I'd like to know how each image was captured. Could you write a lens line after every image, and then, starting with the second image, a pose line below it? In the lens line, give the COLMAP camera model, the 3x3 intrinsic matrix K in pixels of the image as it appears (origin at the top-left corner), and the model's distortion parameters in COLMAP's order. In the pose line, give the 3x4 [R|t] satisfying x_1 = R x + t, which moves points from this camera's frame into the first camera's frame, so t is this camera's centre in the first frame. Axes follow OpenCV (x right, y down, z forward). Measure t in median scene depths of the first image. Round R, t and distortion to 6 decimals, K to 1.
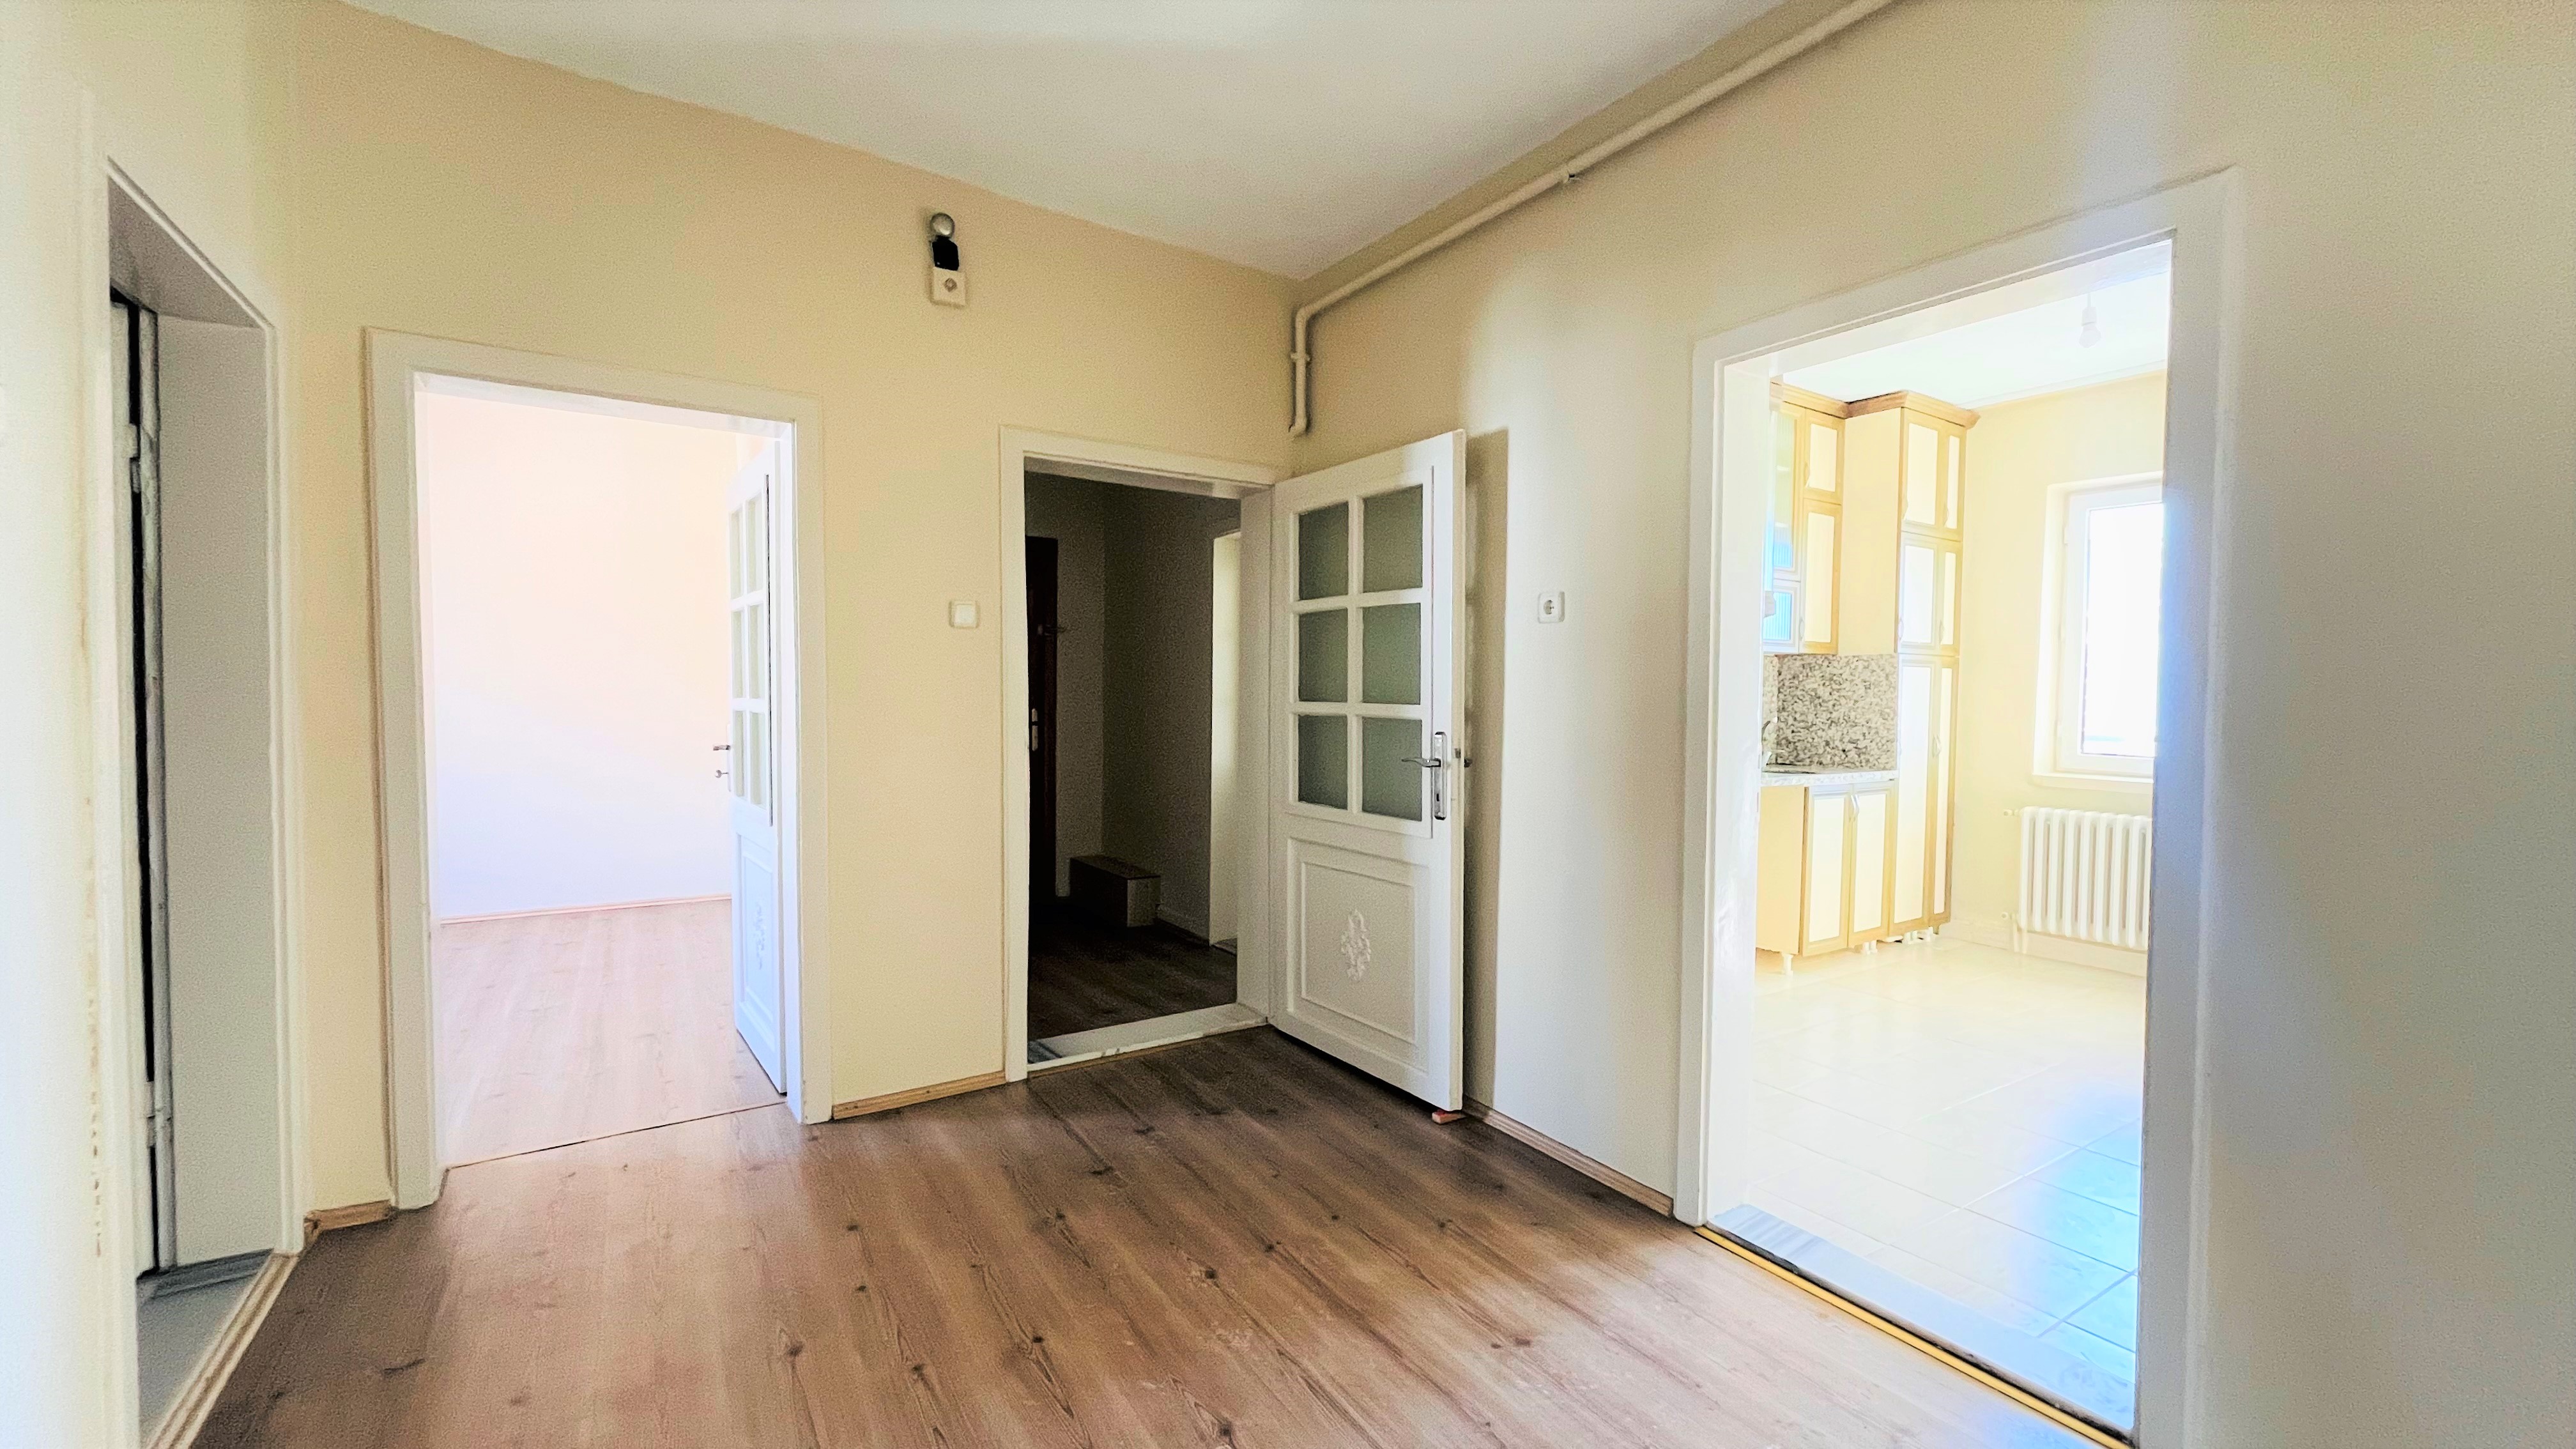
lens RADIAL K [[1031.6, 0, 1285.0], [0, 1031.6, 716.8], [0, 0, 1]] dist [-0.011965, -0.000186]
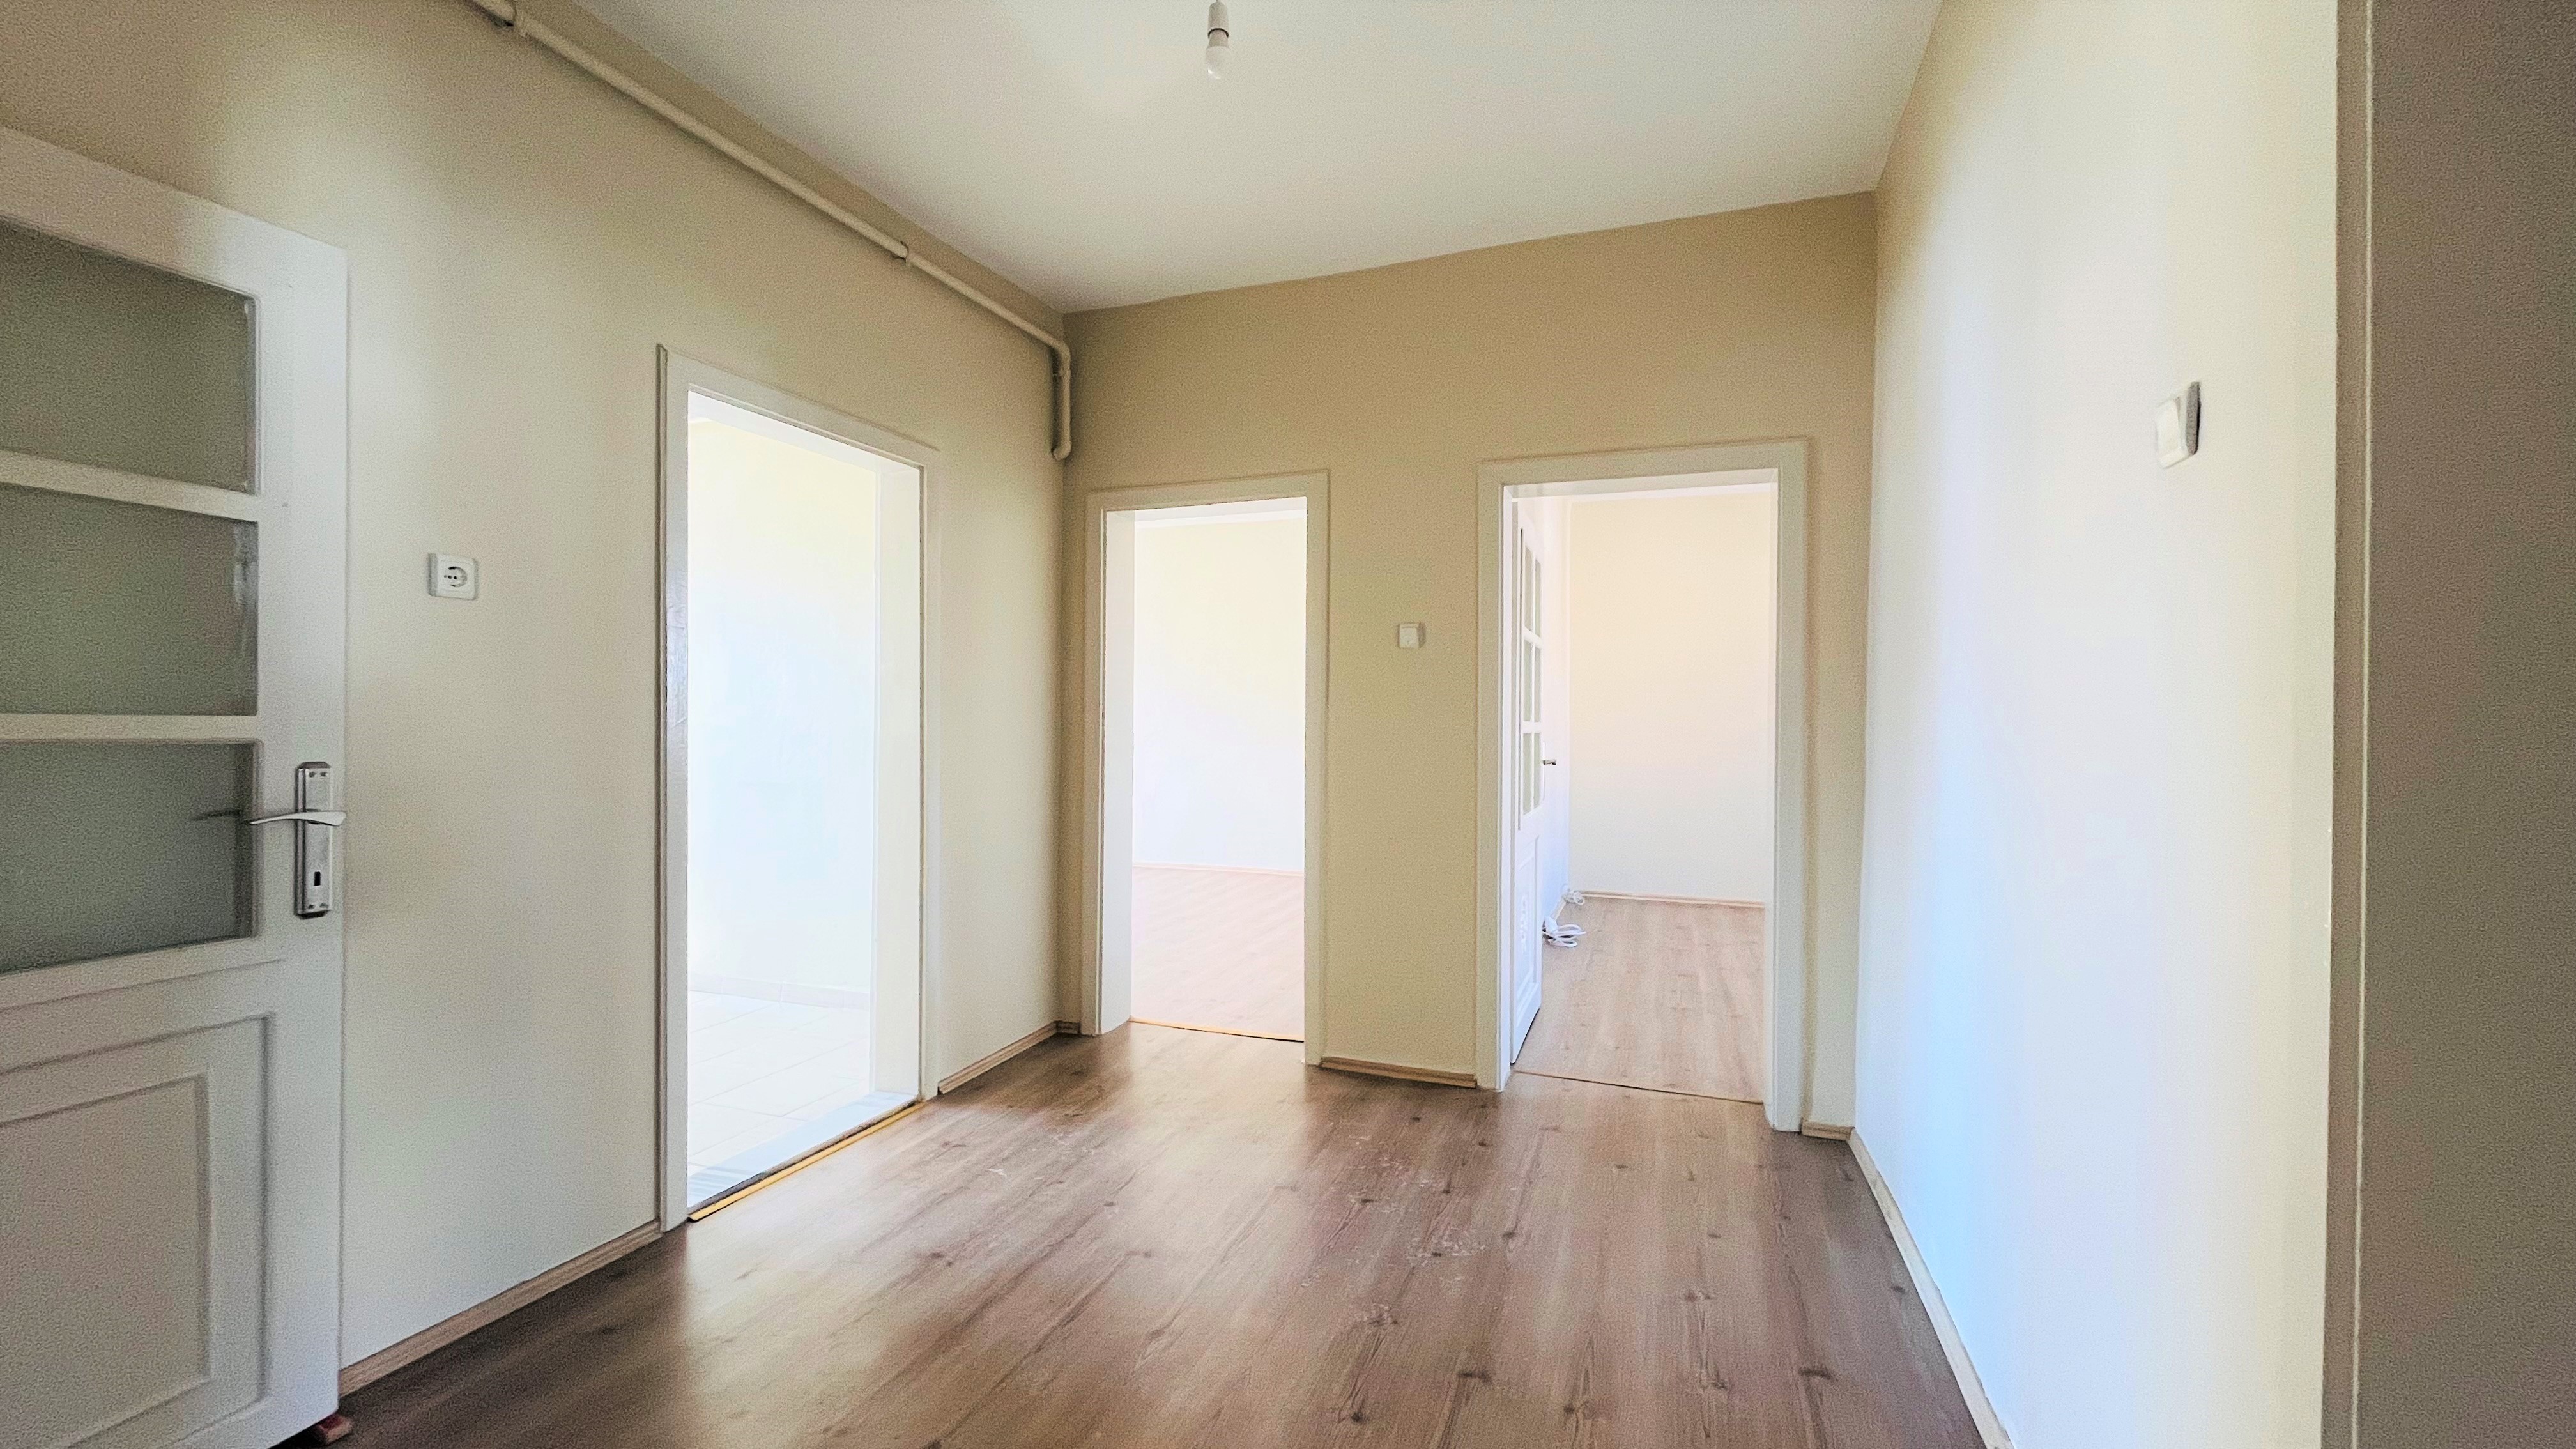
lens RADIAL K [[1031.6, 0, 1275.5], [0, 1031.6, 734.5], [0, 0, 1]] dist [-0.011965, -0.000186]
pose [[-0.606837, -0.027251, 0.794359, -0.618877], [-0.002824, 0.999480, 0.032130, -0.020302], [-0.794822, 0.017254, -0.606598, 0.928612]]
